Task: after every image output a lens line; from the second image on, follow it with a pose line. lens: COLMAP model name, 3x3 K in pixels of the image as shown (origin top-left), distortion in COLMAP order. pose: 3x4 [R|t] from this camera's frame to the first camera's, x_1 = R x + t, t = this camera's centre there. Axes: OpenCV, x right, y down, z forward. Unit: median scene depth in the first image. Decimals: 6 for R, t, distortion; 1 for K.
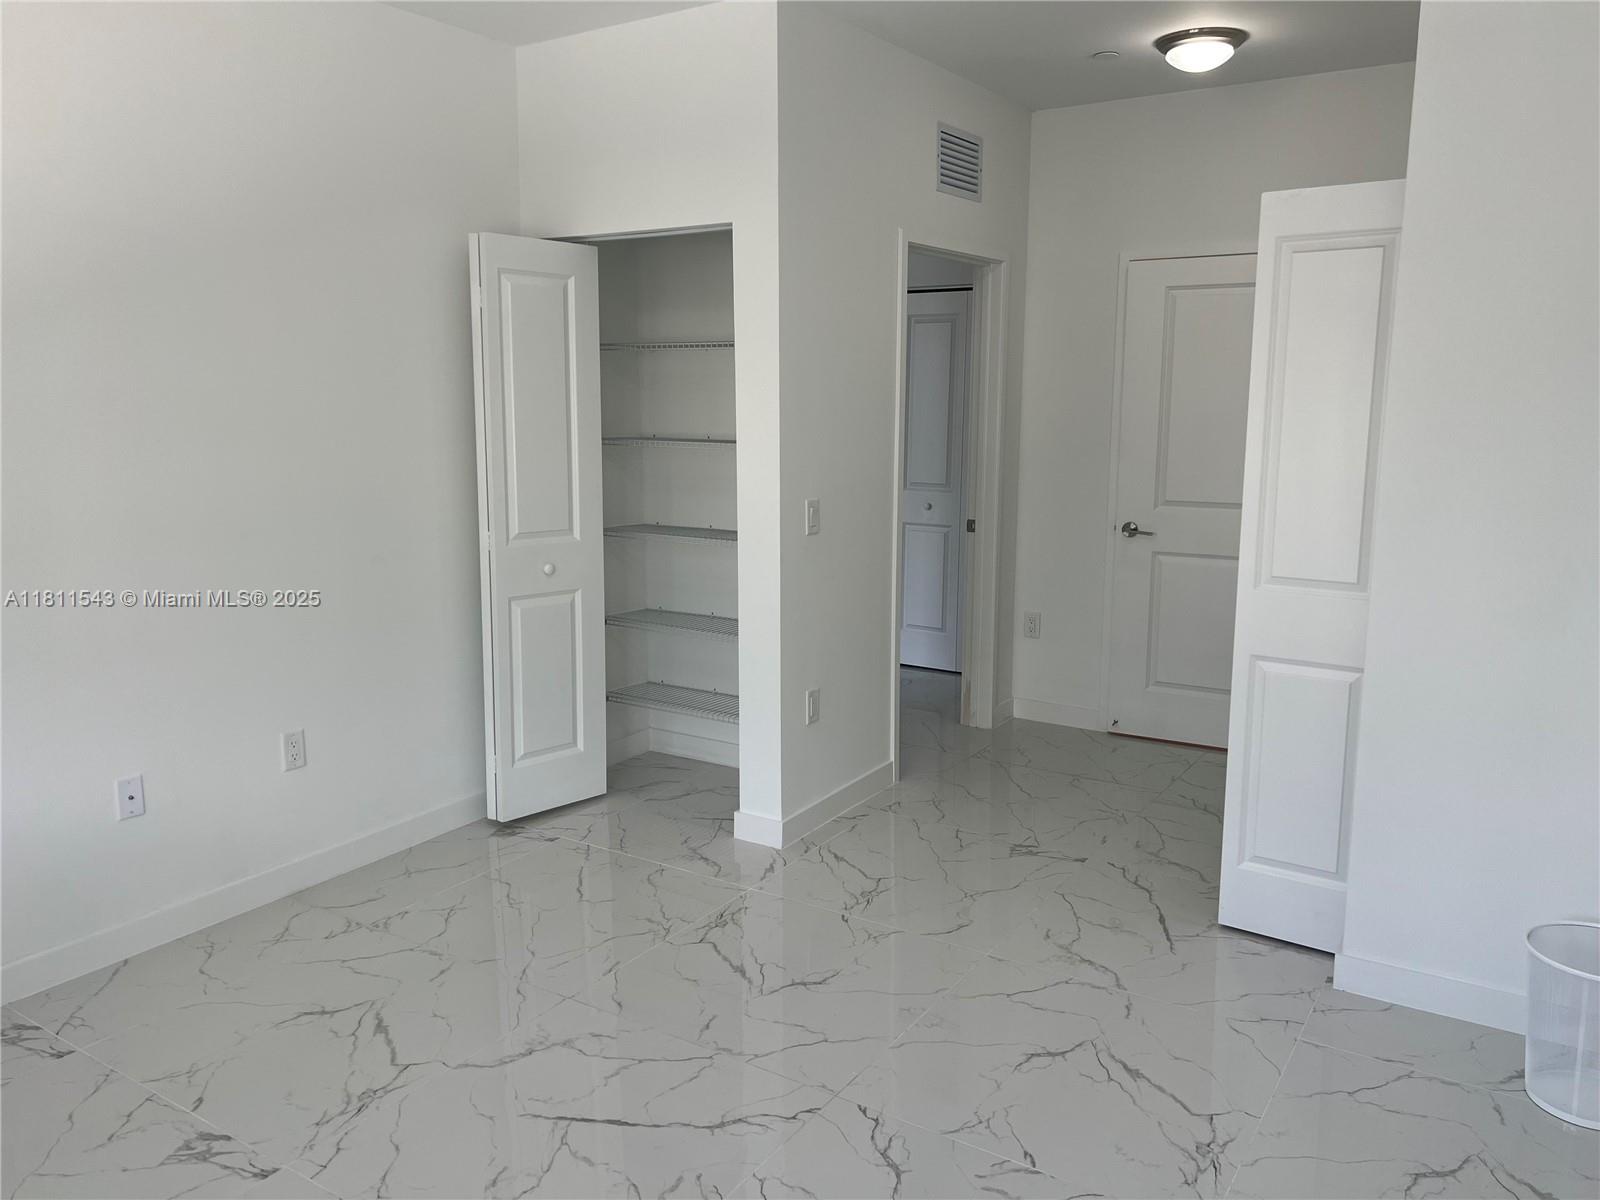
lens RADIAL K [[1213.1, 0, 786.4], [0, 1213.1, 600.5], [0, 0, 1]] dist [0.044810, -0.058168]
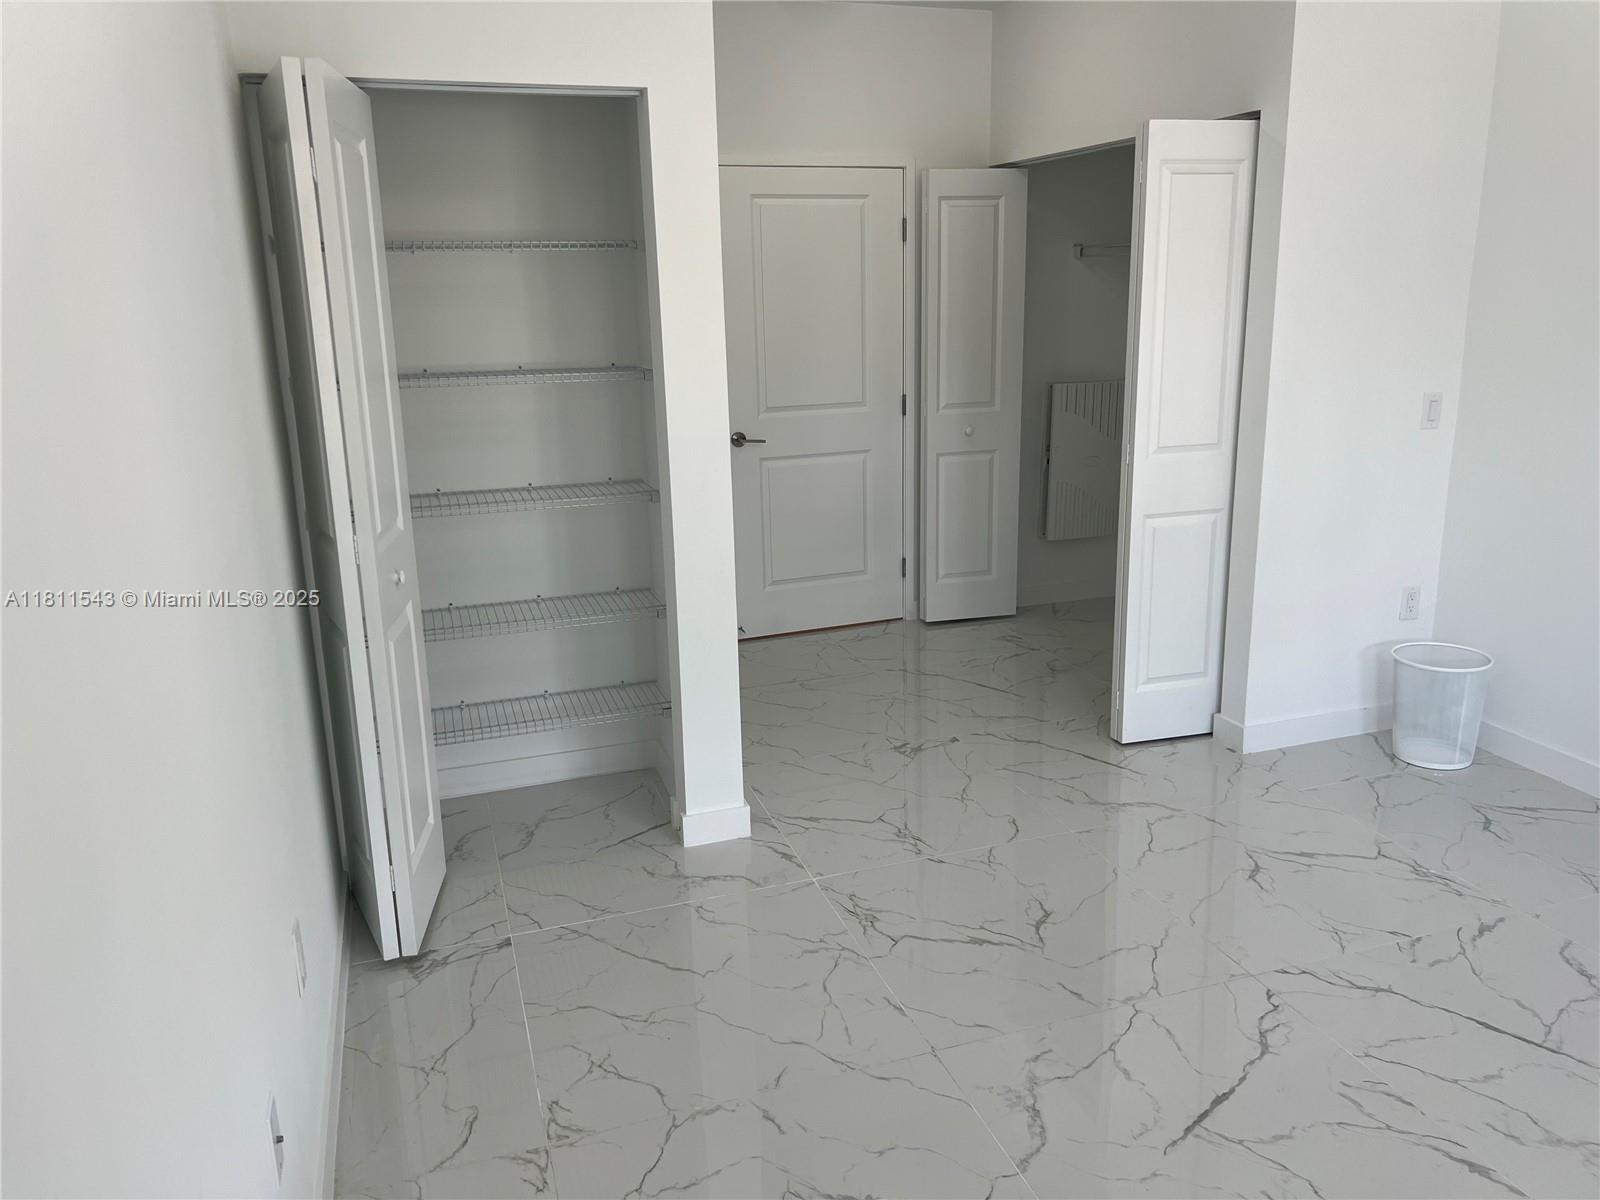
lens RADIAL K [[1213.1, 0, 804.9], [0, 1213.1, 595.3], [0, 0, 1]] dist [0.044810, -0.058168]
pose [[0.606765, -0.207637, 0.767283, -0.655822], [0.158236, 0.977512, 0.139395, -0.085057], [-0.778972, 0.036832, 0.625976, 0.443773]]
